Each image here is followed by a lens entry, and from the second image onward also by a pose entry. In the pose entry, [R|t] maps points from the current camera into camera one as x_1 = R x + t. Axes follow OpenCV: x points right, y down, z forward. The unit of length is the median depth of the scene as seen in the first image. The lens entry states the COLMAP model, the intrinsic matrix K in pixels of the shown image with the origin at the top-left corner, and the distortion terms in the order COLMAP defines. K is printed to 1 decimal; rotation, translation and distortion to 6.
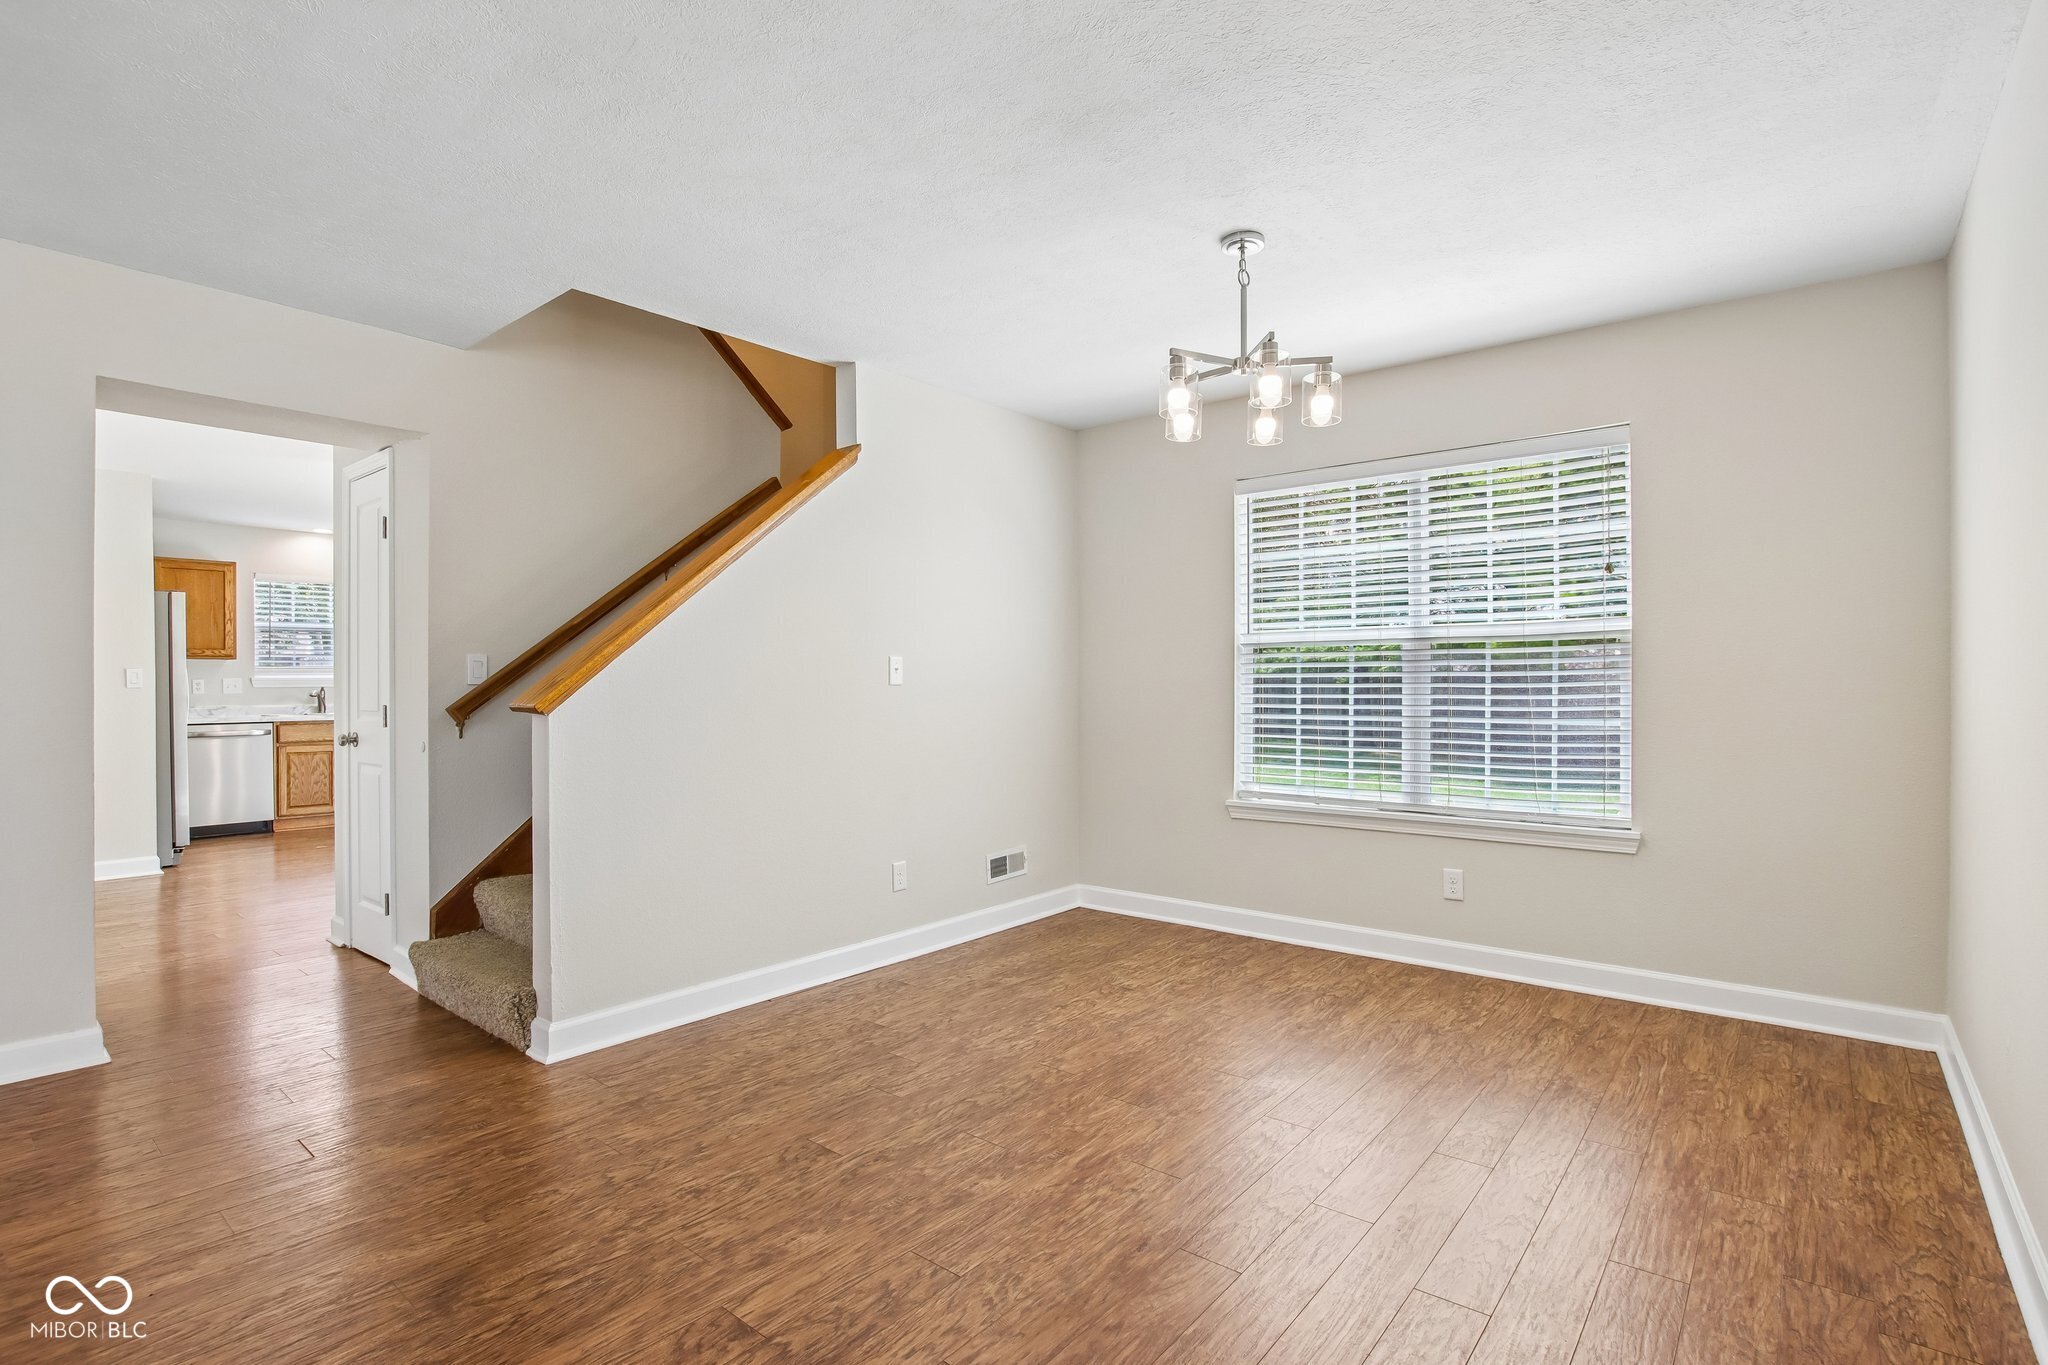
lens RADIAL K [[972.2, 0, 1036.6], [0, 972.2, 683.3], [0, 0, 1]] dist [-0.031550, 0.003889]
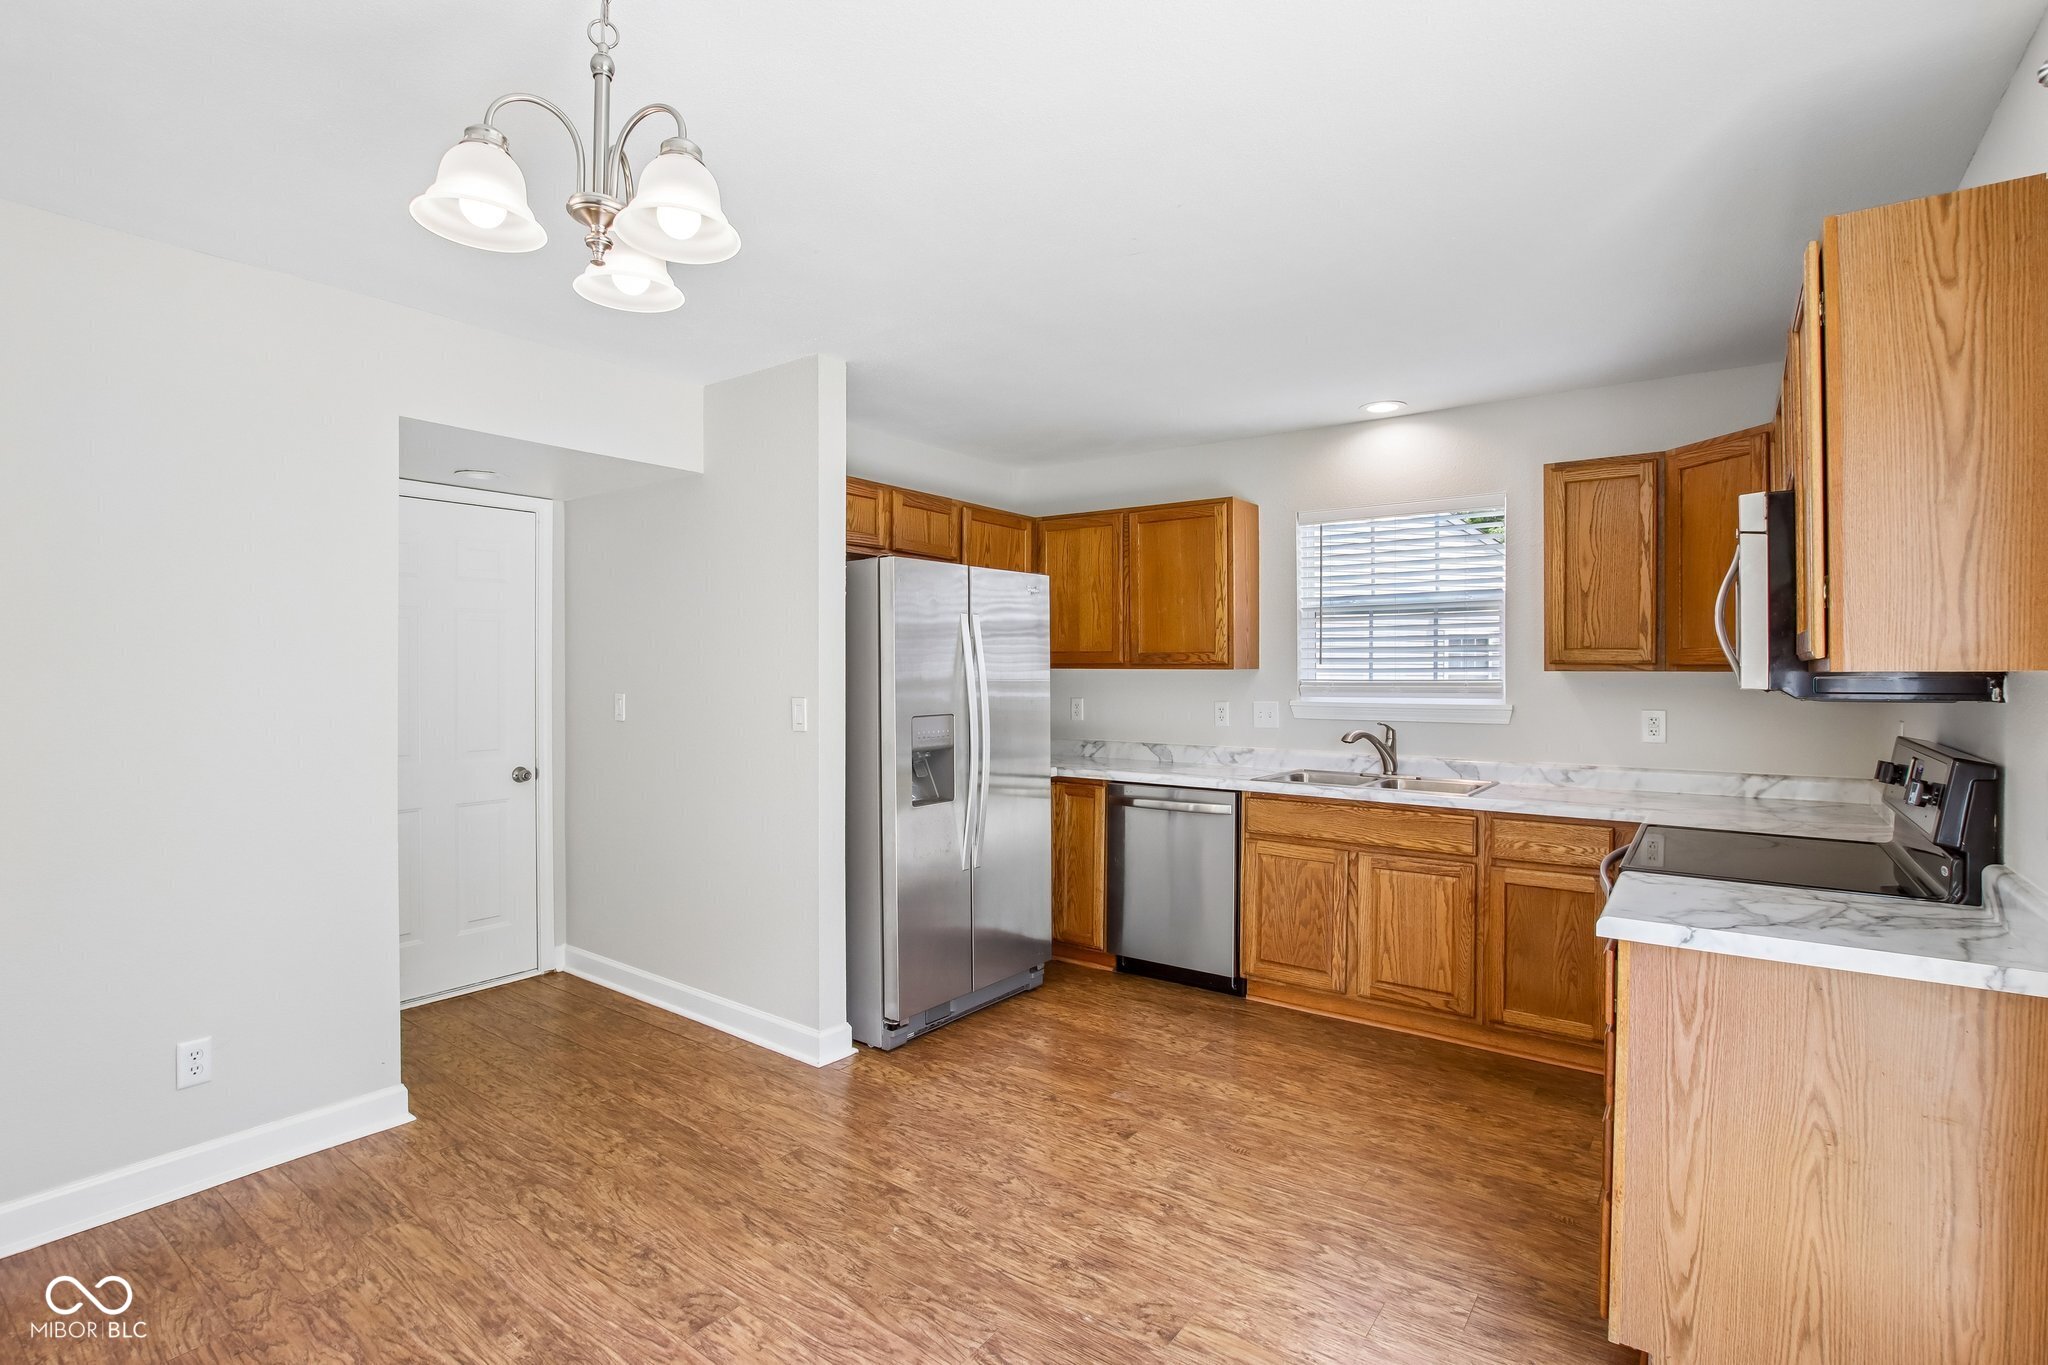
lens RADIAL K [[972.2, 0, 1020.2], [0, 972.2, 668.8], [0, 0, 1]] dist [-0.031550, 0.003889]
pose [[0.055987, 0.005352, -0.998417, -0.274761], [-0.004922, 0.999975, 0.005084, -0.027919], [0.998419, 0.004630, 0.056012, 0.841224]]
